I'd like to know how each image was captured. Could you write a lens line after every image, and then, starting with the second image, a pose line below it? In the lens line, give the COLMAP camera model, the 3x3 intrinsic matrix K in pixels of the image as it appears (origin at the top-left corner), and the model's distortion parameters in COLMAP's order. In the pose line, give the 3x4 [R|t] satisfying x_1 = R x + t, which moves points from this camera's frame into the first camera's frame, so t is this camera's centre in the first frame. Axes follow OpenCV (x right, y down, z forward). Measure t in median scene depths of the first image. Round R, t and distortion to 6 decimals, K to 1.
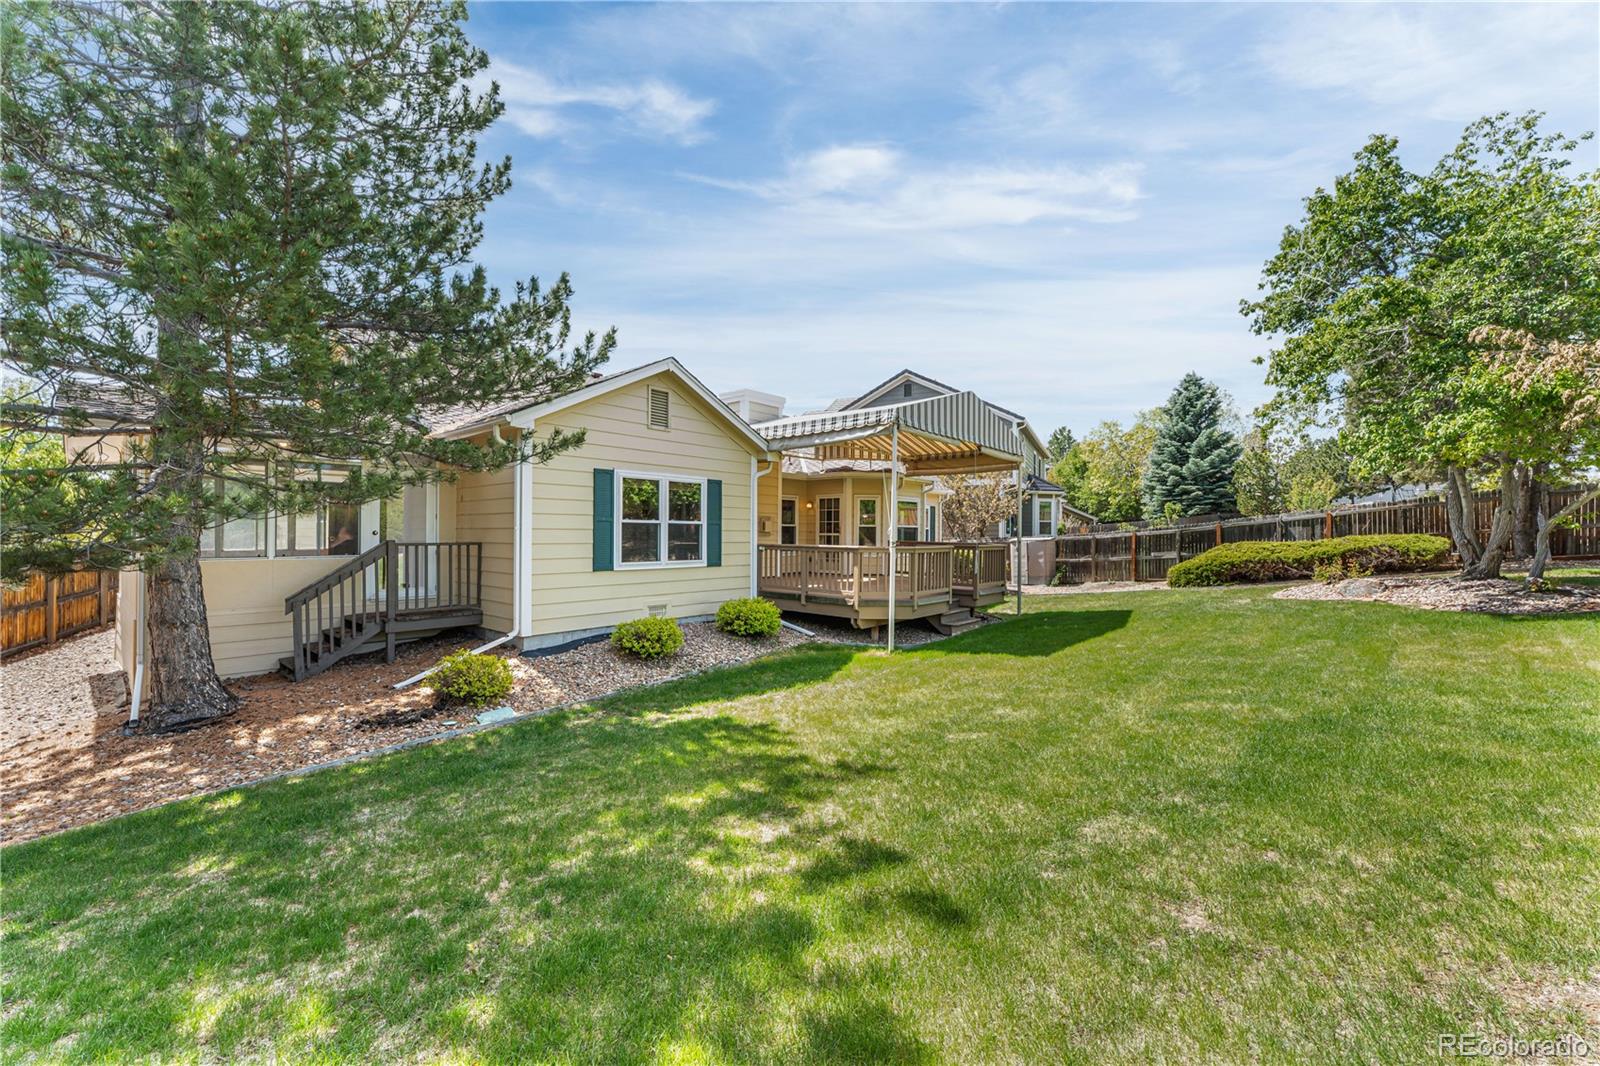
lens RADIAL K [[640.9, 0, 795.1], [0, 640.9, 530.6], [0, 0, 1]] dist [0.001415, 0.000121]
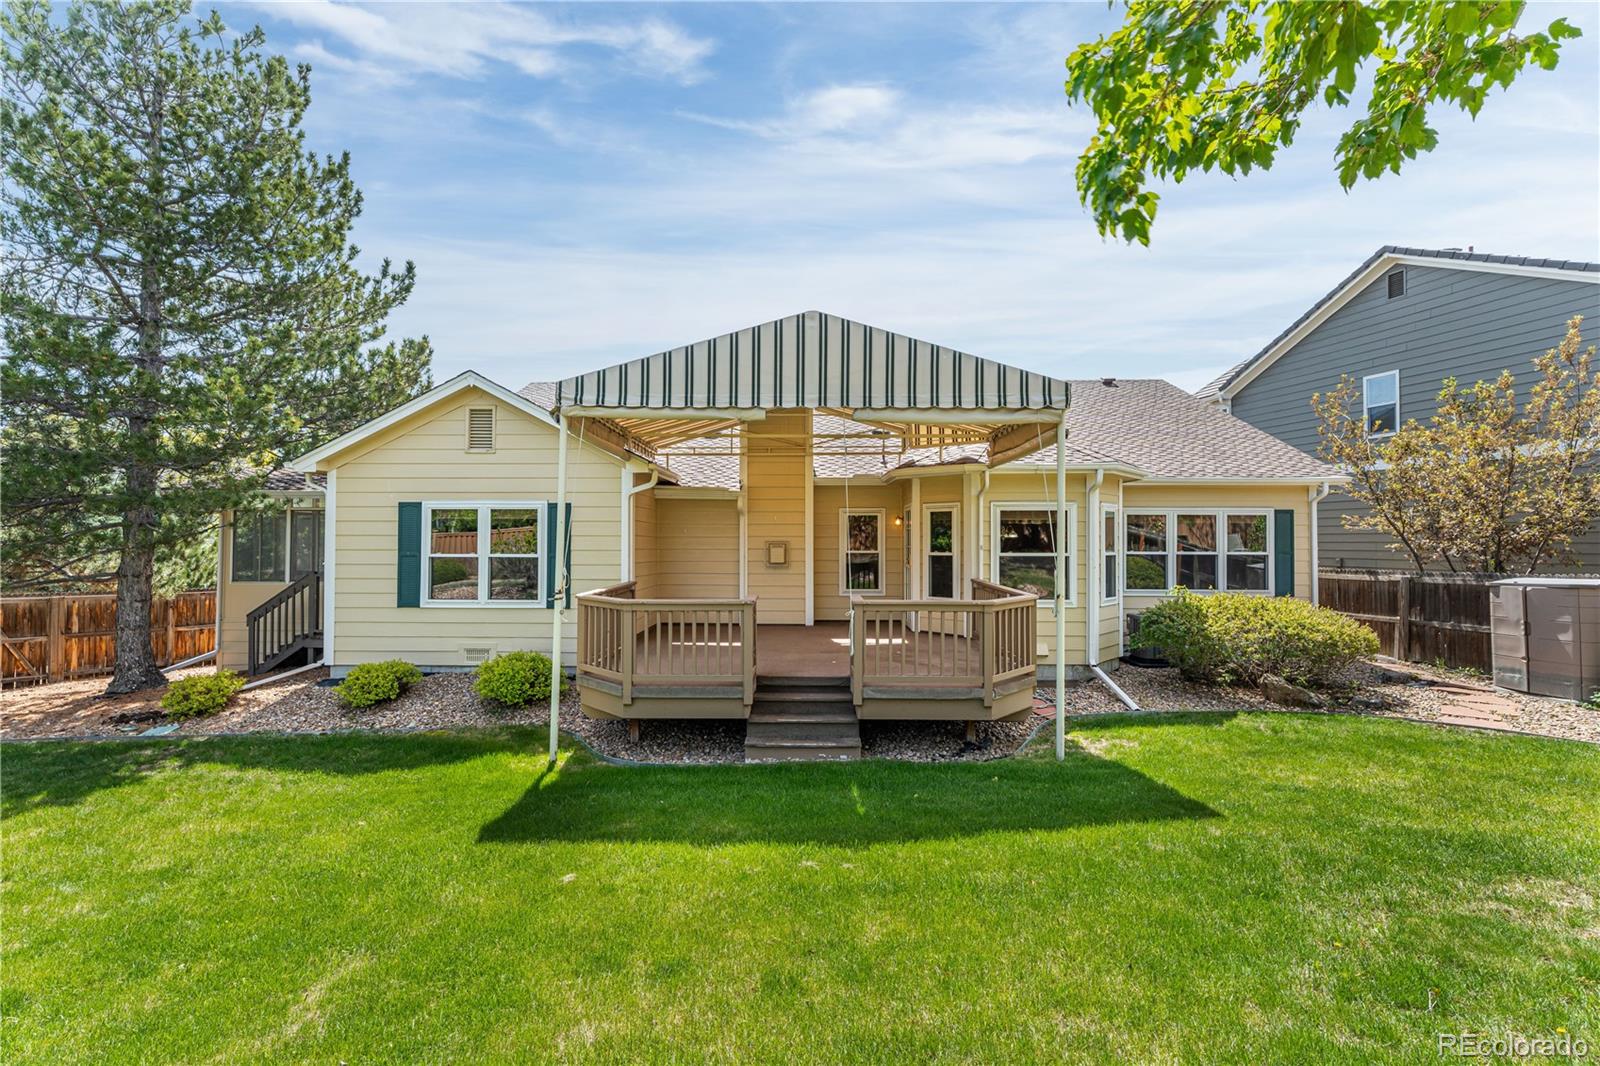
lens RADIAL K [[702.5, 0, 800.0], [0, 702.5, 533.0], [0, 0, 1]] dist [0.000899, 0.000058]
pose [[0.635250, -0.021980, -0.771993, 0.828223], [0.005812, 0.999703, -0.023681, -0.019055], [0.772284, 0.010556, 0.635189, 0.721894]]
